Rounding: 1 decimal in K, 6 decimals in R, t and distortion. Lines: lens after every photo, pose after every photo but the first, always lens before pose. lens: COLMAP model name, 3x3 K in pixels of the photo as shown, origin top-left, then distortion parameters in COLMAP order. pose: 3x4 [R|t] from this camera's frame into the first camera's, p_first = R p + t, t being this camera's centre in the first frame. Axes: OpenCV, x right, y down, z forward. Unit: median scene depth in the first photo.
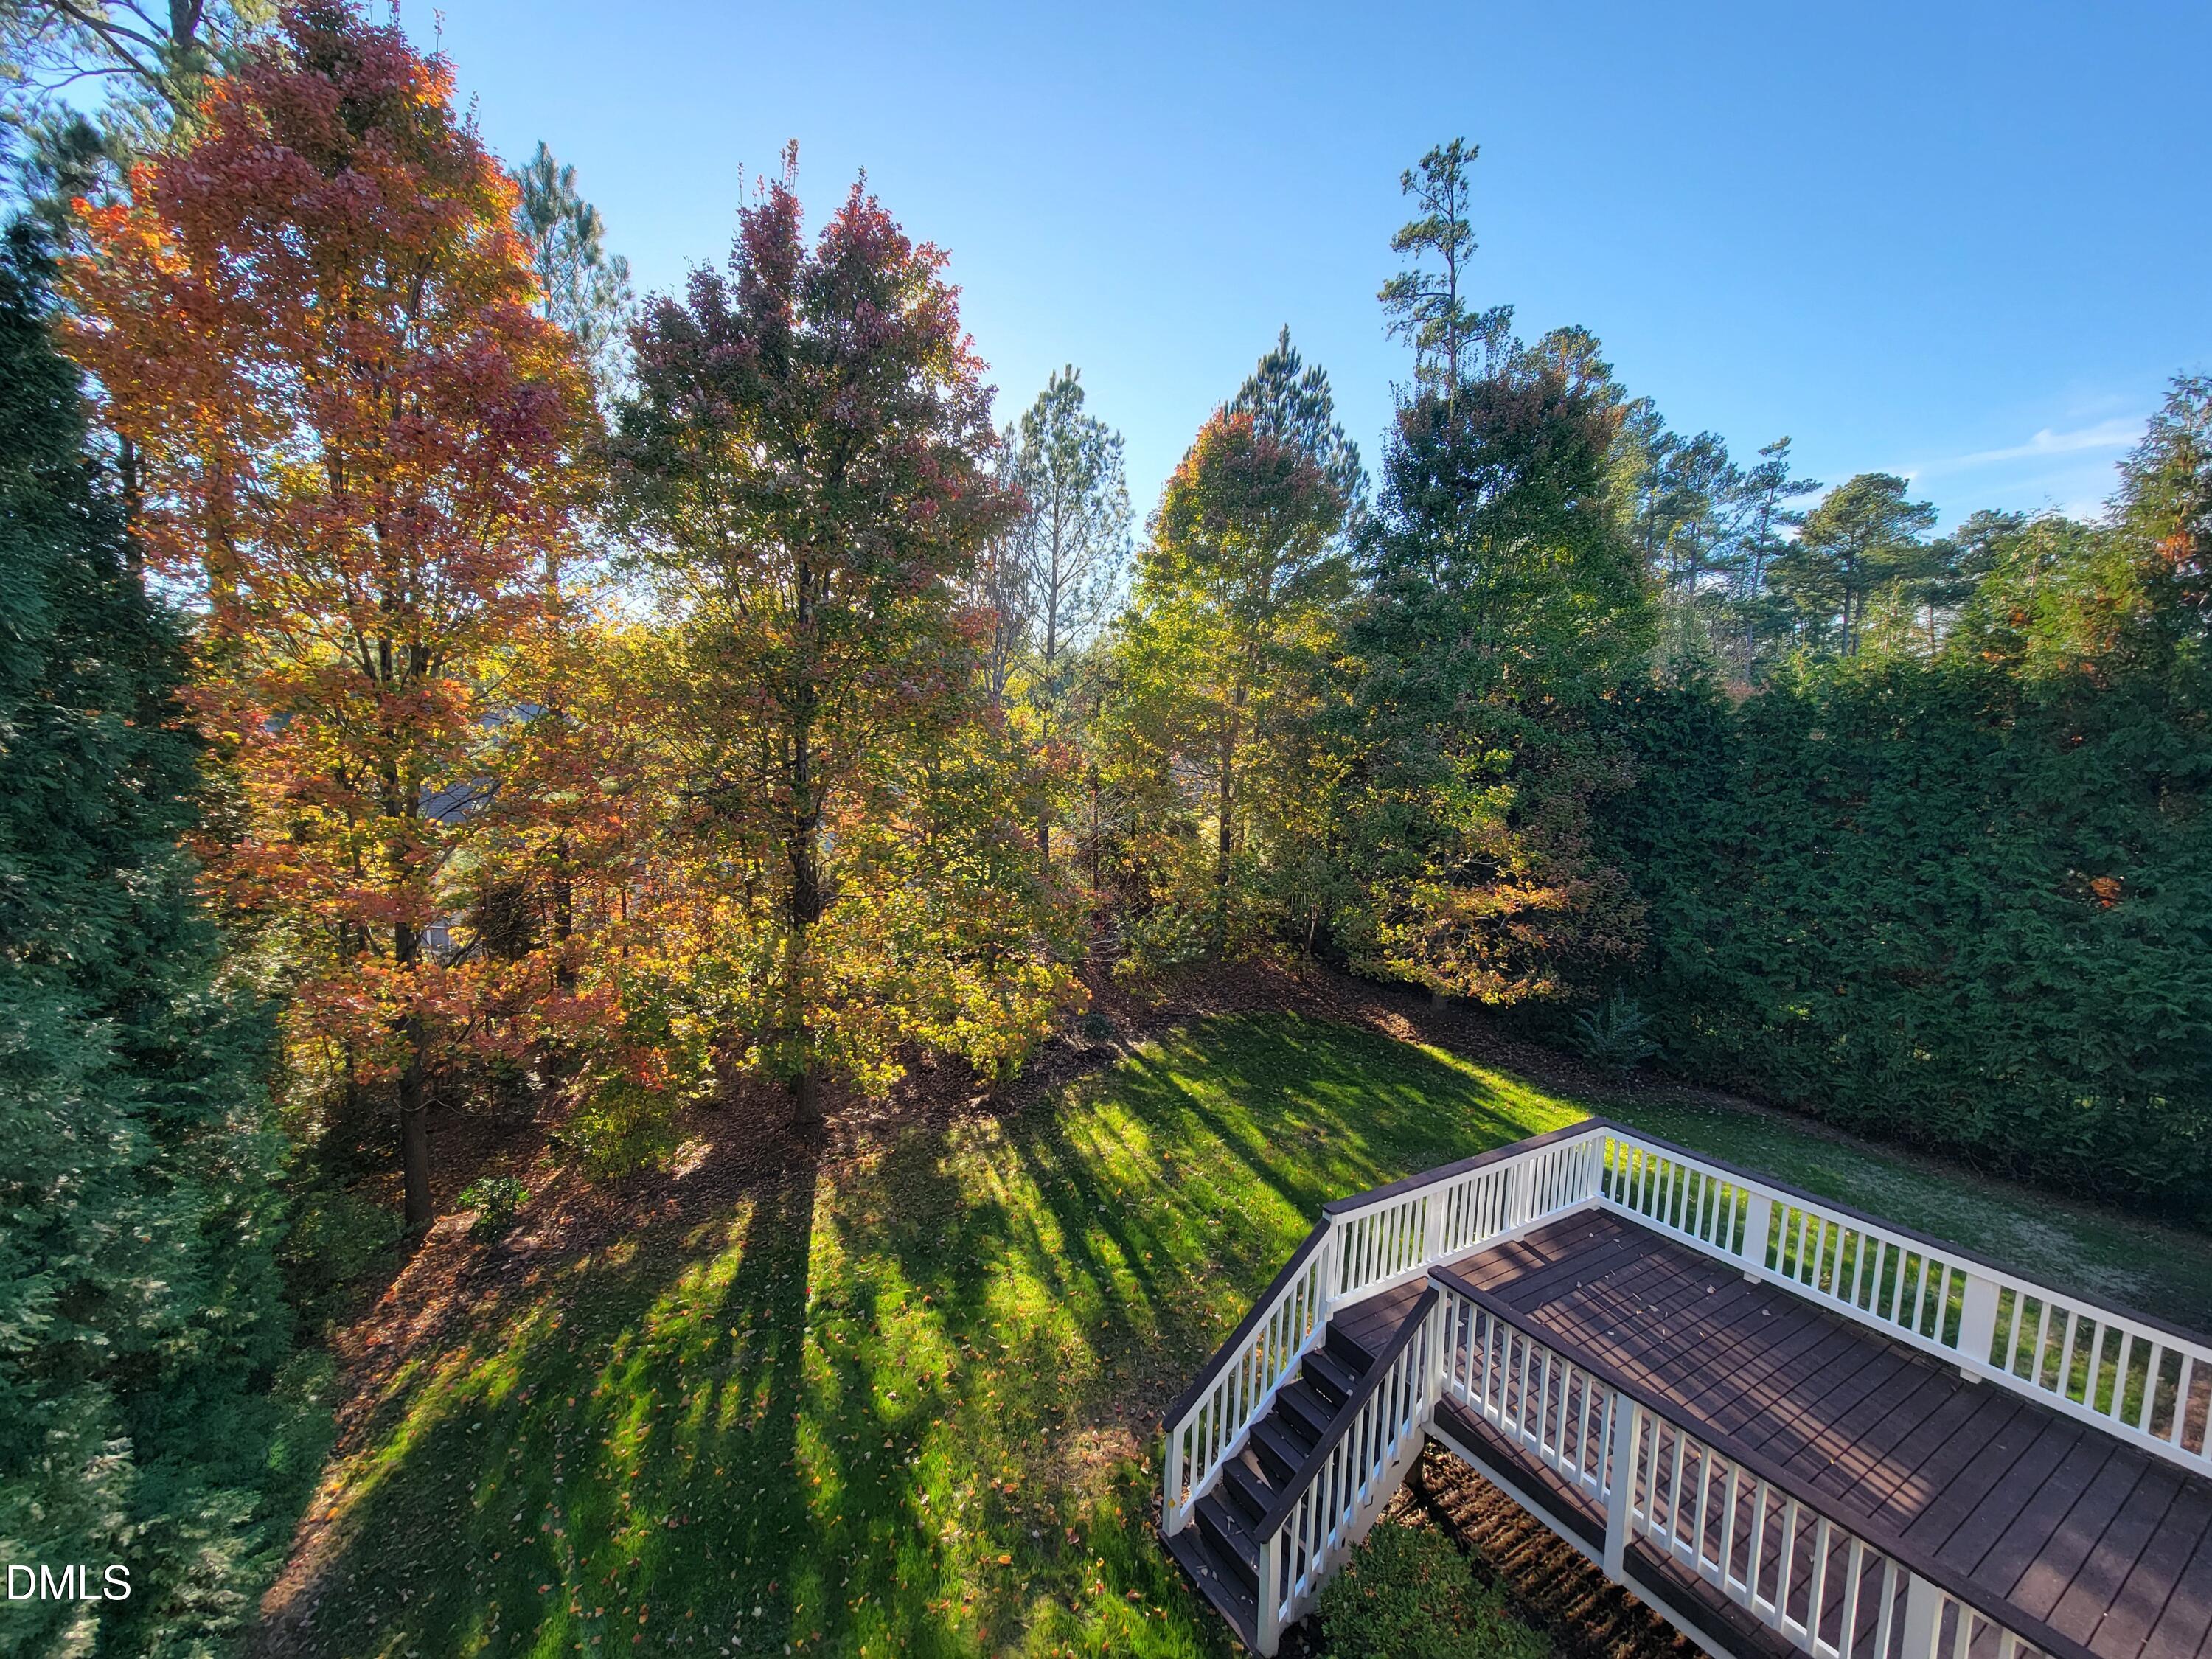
lens RADIAL K [[903.7, 0, 1097.4], [0, 903.7, 856.4], [0, 0, 1]] dist [-0.014612, 0.000050]
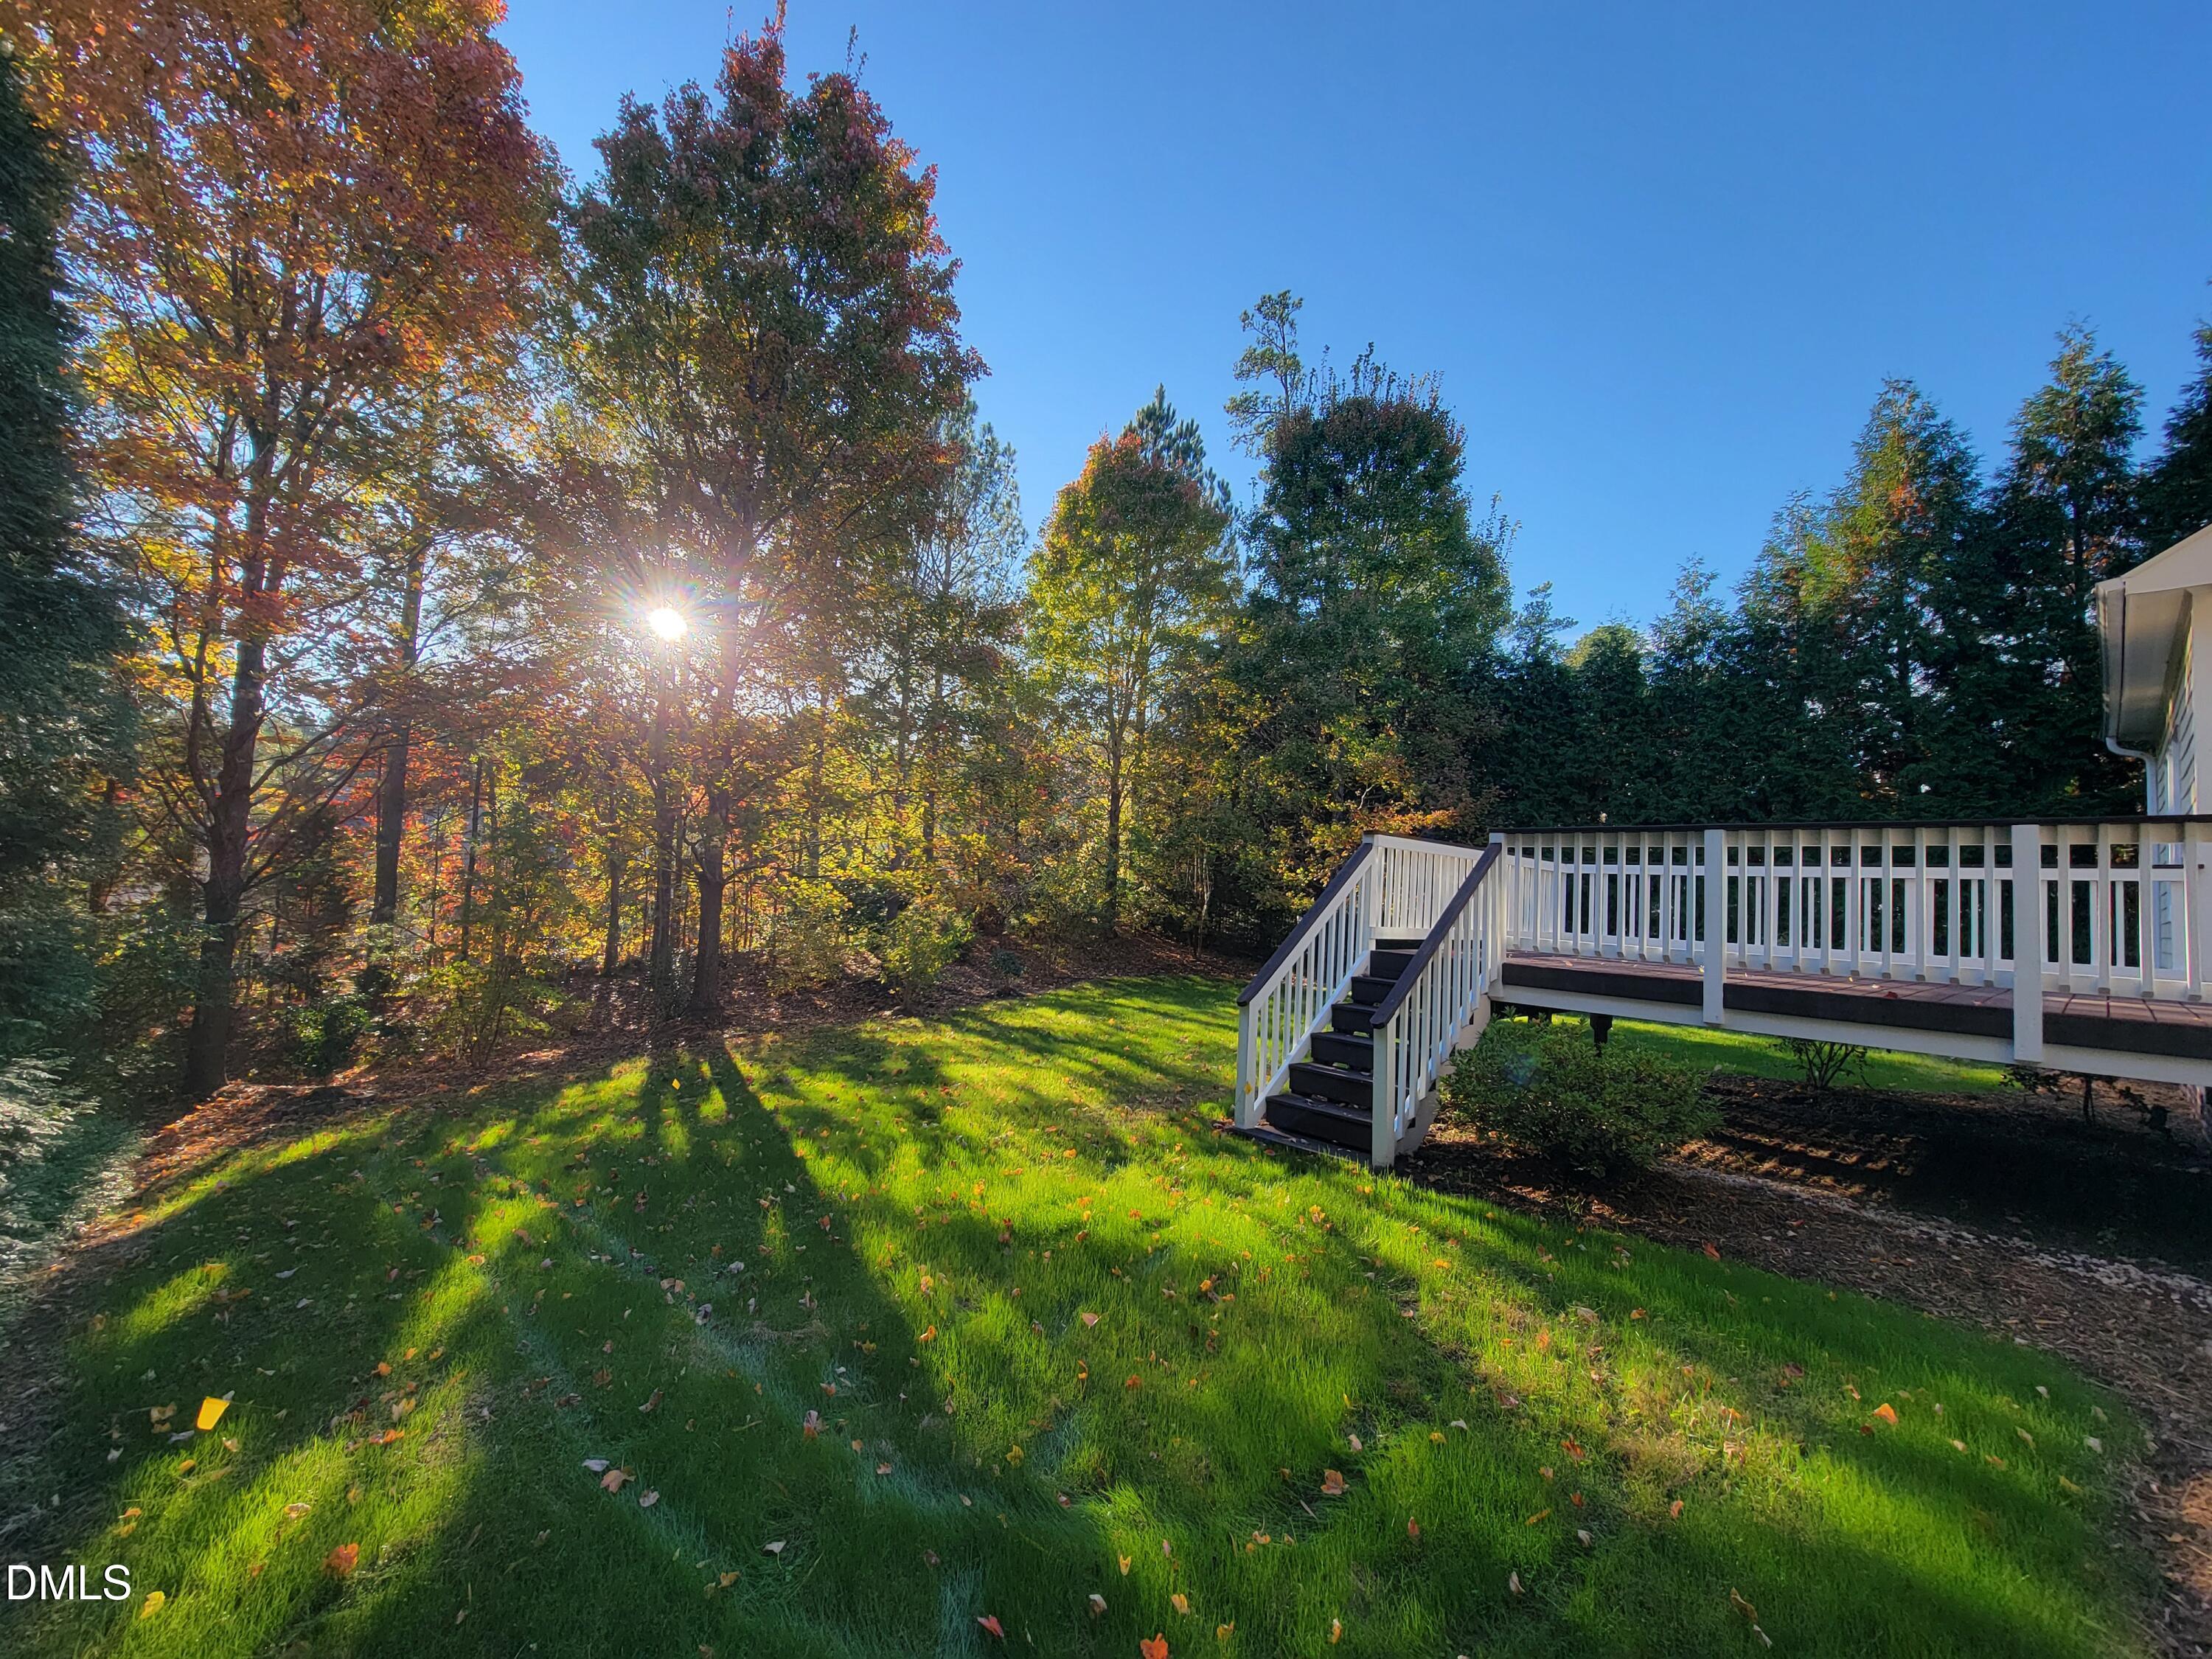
lens RADIAL K [[903.7, 0, 1097.4], [0, 903.7, 856.4], [0, 0, 1]] dist [-0.014612, 0.000050]
pose [[0.982353, 0.024832, 0.185380, -0.066707], [0.002967, 0.988954, -0.148193, 0.165978], [-0.187012, 0.146128, 0.971428, 0.023119]]
